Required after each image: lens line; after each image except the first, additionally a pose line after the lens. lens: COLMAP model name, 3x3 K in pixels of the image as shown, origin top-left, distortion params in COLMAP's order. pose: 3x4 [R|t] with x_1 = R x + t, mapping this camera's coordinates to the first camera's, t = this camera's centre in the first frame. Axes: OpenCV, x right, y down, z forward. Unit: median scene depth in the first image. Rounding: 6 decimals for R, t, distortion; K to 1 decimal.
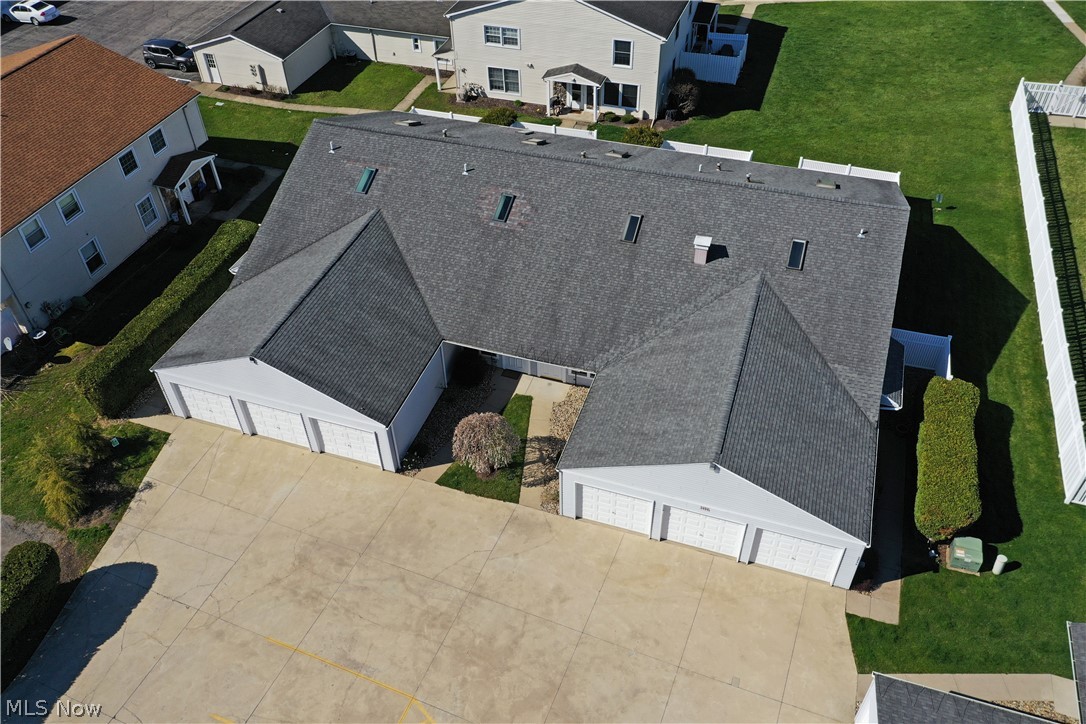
lens RADIAL K [[863.5, 0, 543.0], [0, 863.5, 362.0], [0, 0, 1]] dist [0.020862, -0.009899]
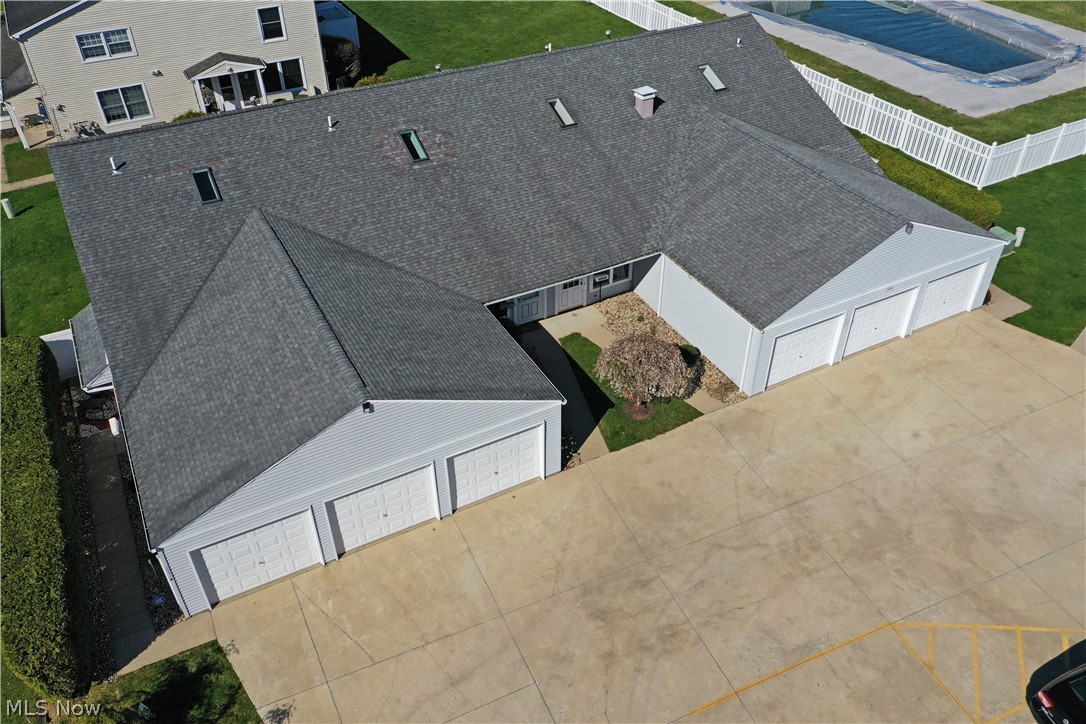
lens RADIAL K [[863.5, 0, 543.0], [0, 863.5, 362.0], [0, 0, 1]] dist [0.020862, -0.009899]
pose [[0.685484, -0.438872, 0.580950, -0.359022], [0.488547, 0.868869, 0.079924, -0.011099], [-0.539846, 0.229035, 0.810006, 0.253857]]
